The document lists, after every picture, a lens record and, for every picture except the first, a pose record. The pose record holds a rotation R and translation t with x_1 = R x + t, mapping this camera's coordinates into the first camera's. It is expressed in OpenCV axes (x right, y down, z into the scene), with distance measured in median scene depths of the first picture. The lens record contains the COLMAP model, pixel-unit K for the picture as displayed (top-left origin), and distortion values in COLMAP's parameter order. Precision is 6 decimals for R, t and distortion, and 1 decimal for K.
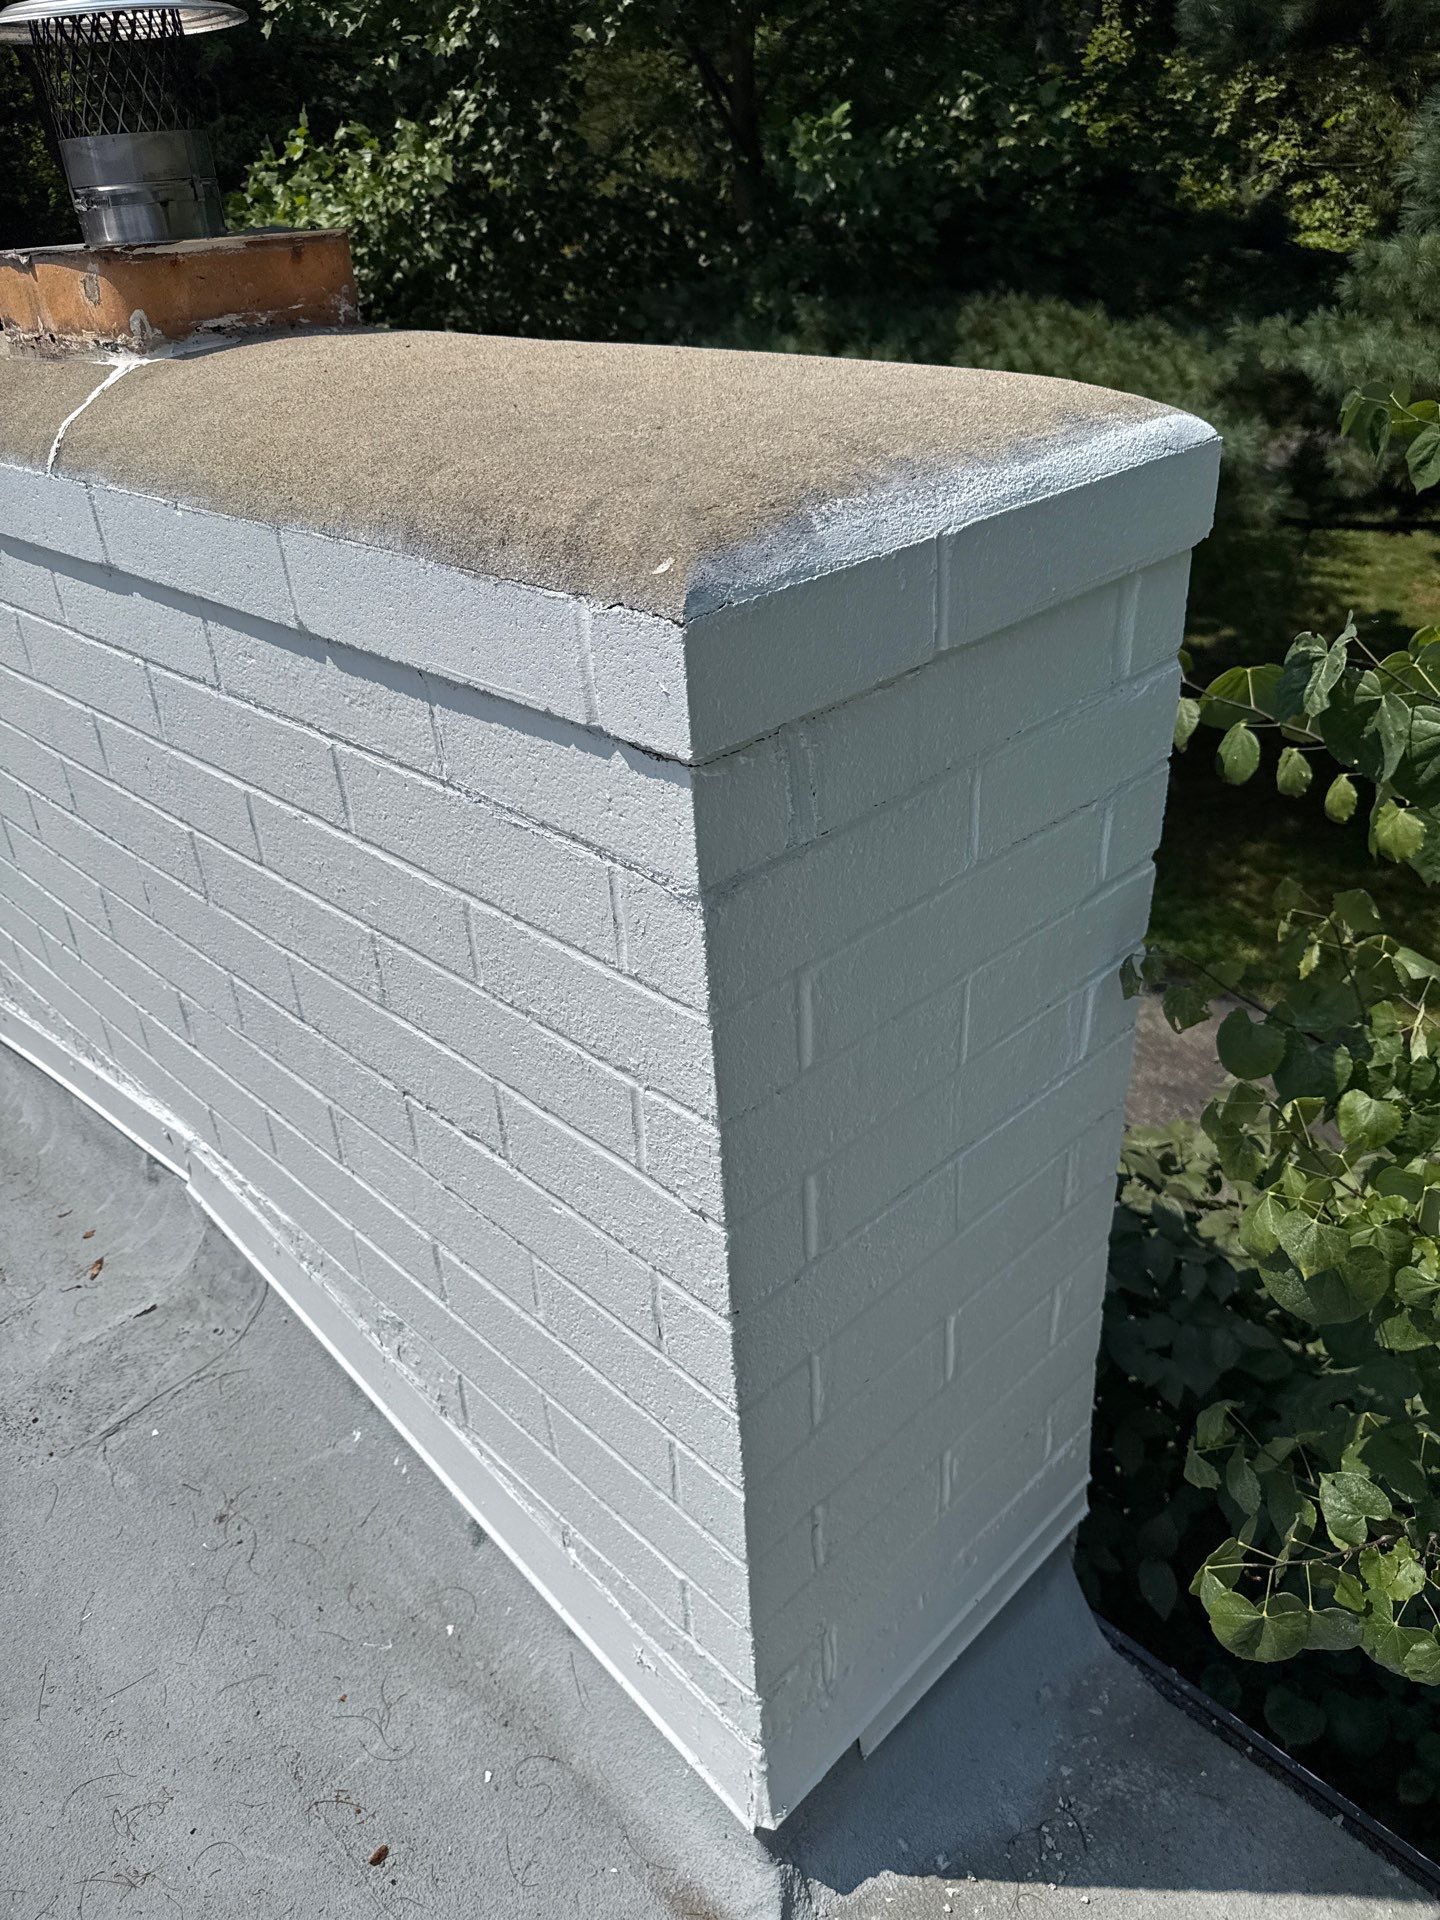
lens RADIAL K [[1389.7, 0, 720.0], [0, 1389.7, 960.0], [0, 0, 1]] dist [0.001938, -0.025265]
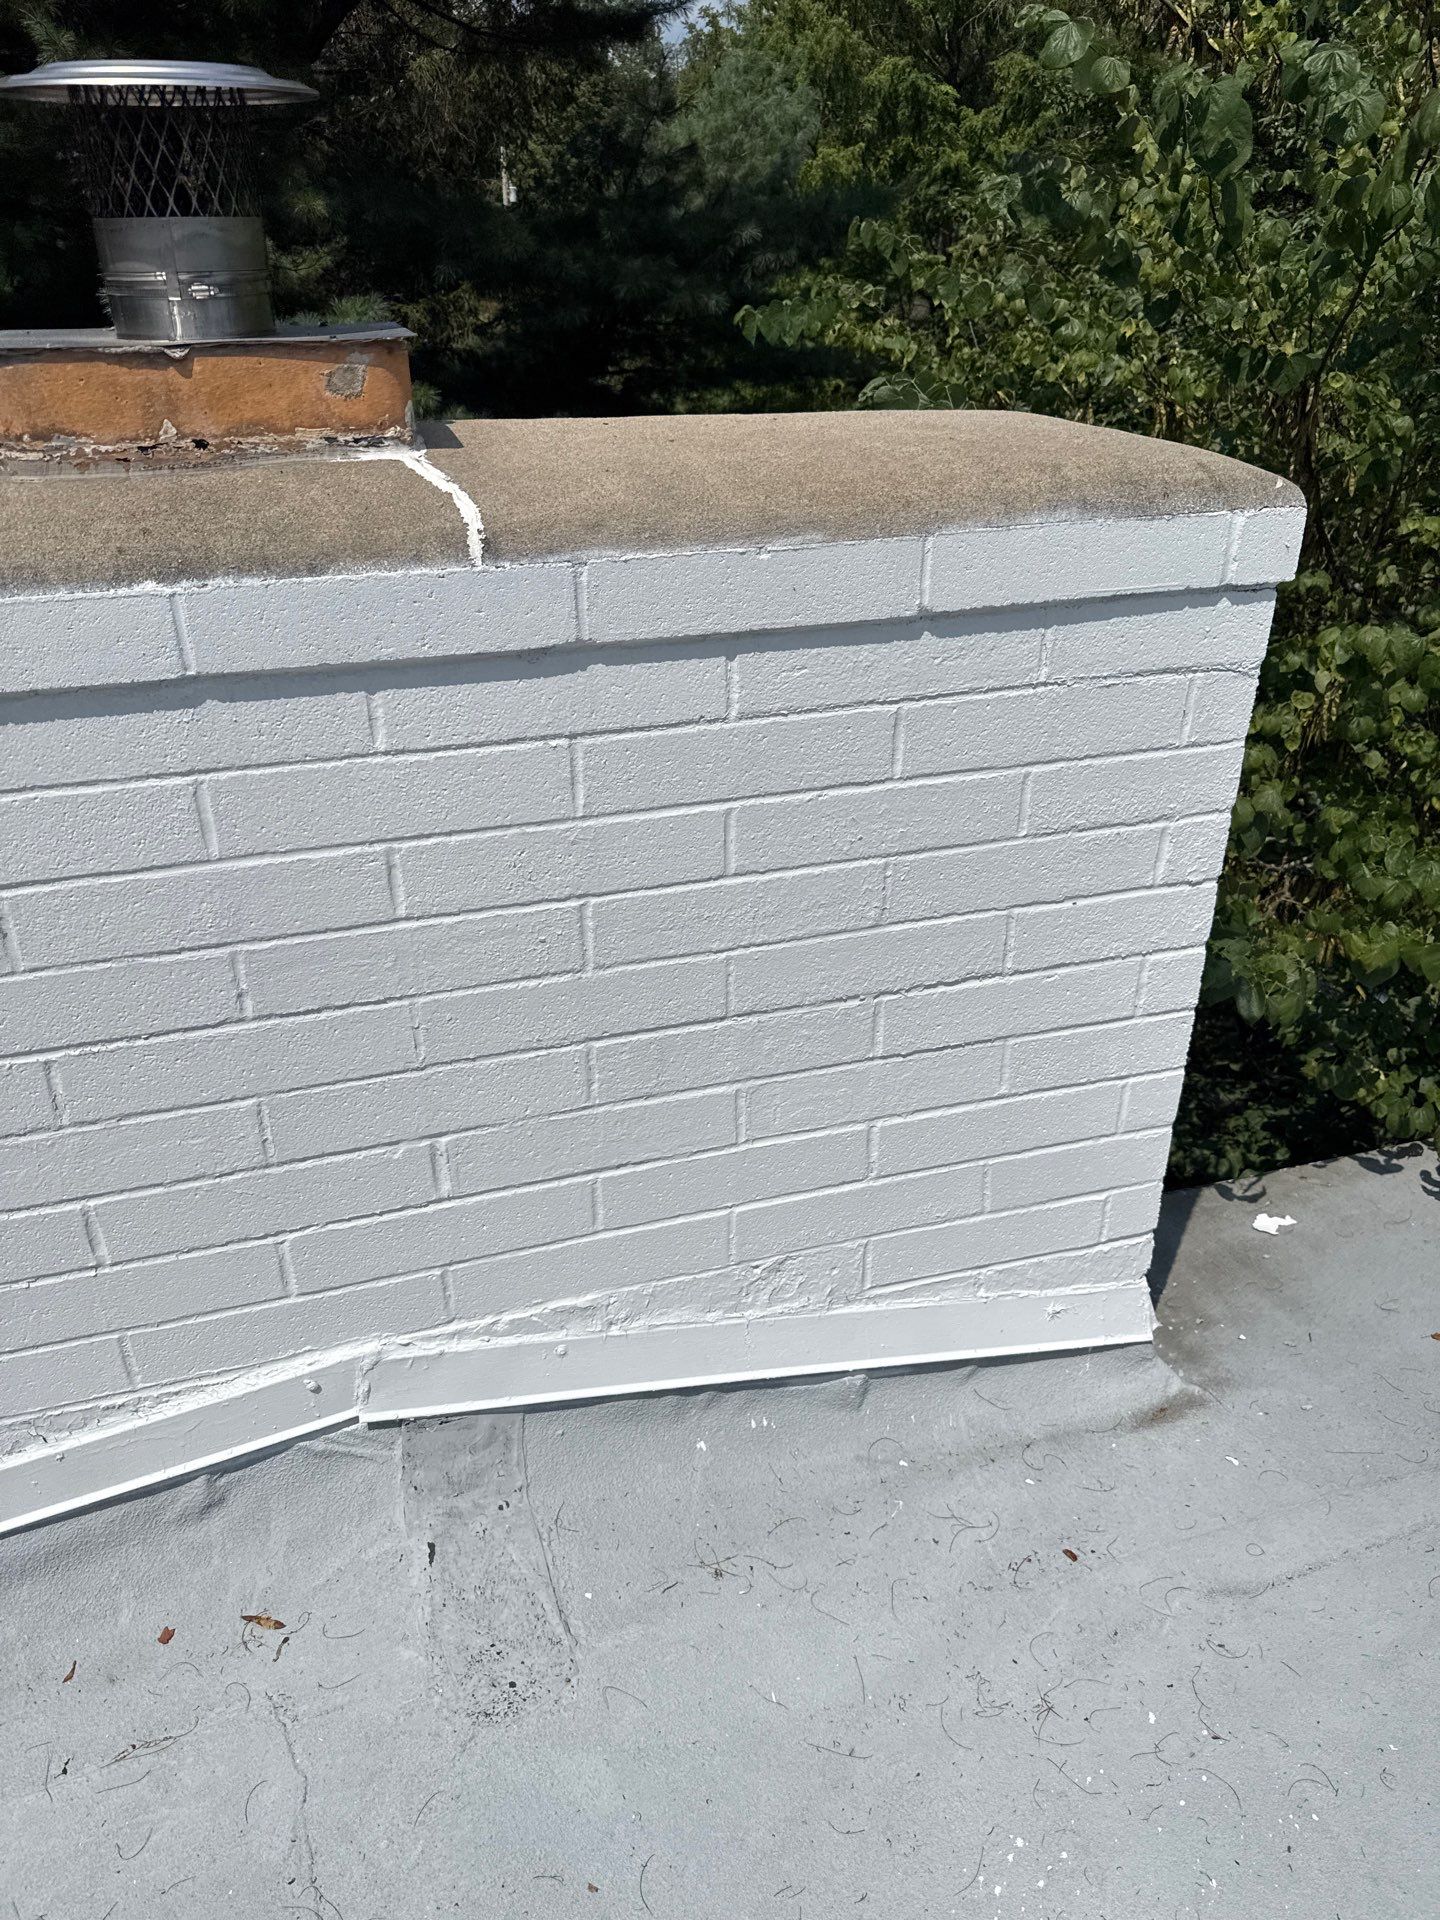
lens RADIAL K [[1392.7, 0, 720.0], [0, 1392.7, 960.0], [0, 0, 1]] dist [0.071822, -0.169068]
pose [[0.450174, -0.370918, 0.812258, -1.244925], [0.423646, 0.889468, 0.171381, -0.199191], [-0.786045, 0.266958, 0.557554, 0.391203]]
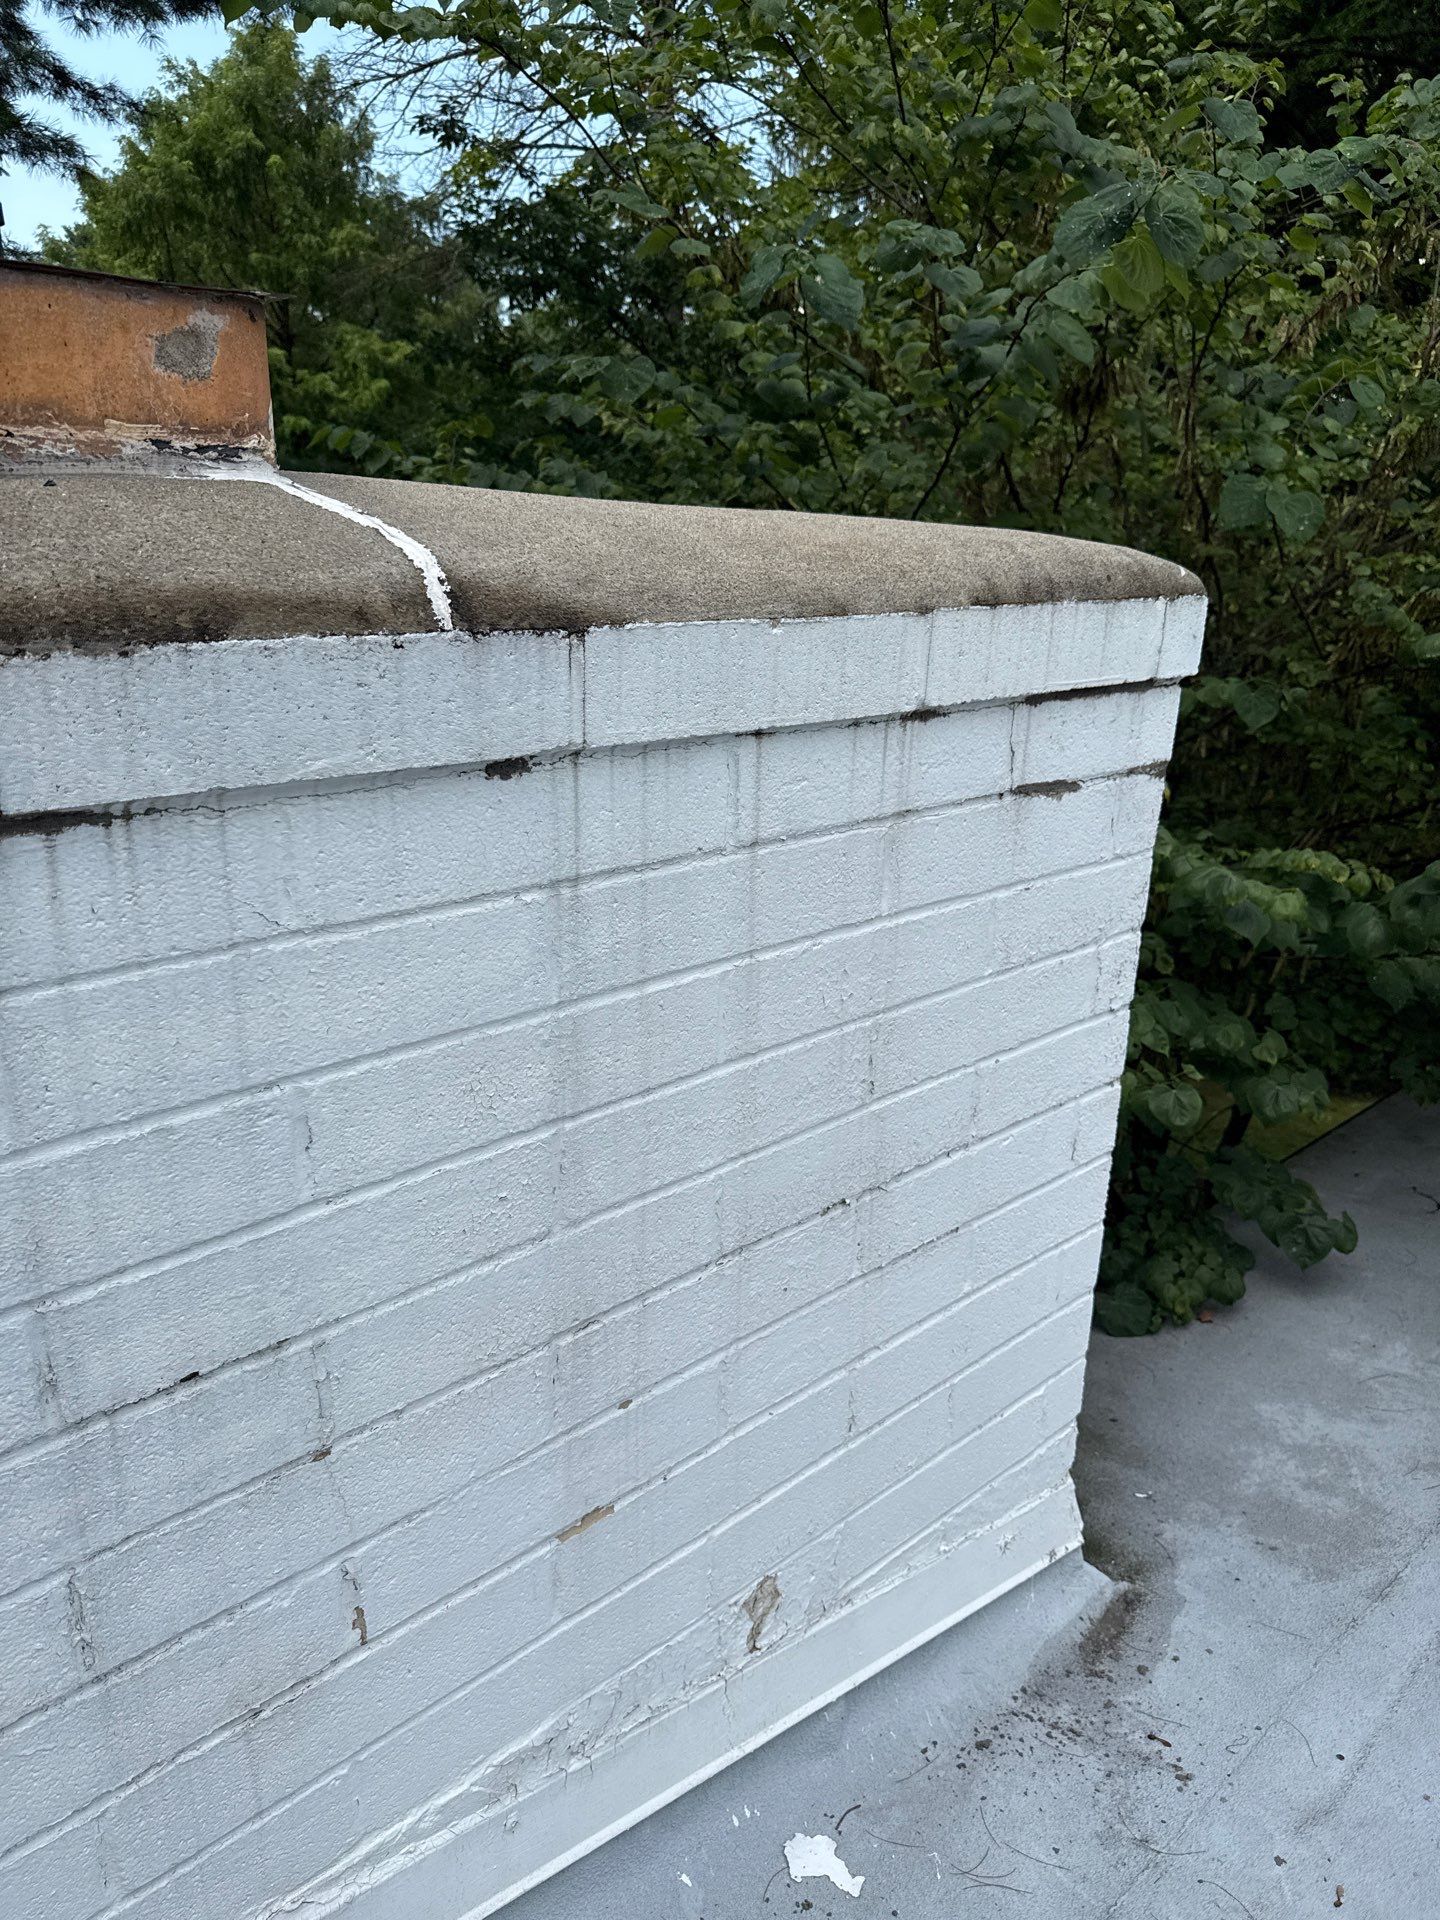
lens RADIAL K [[1389.7, 0, 720.0], [0, 1389.7, 960.0], [0, 0, 1]] dist [0.001938, -0.025265]
pose [[-0.012413, -0.263536, 0.964570, -1.077910], [0.456175, 0.856917, 0.239994, -0.311013], [-0.889804, 0.442991, 0.109582, 0.867077]]
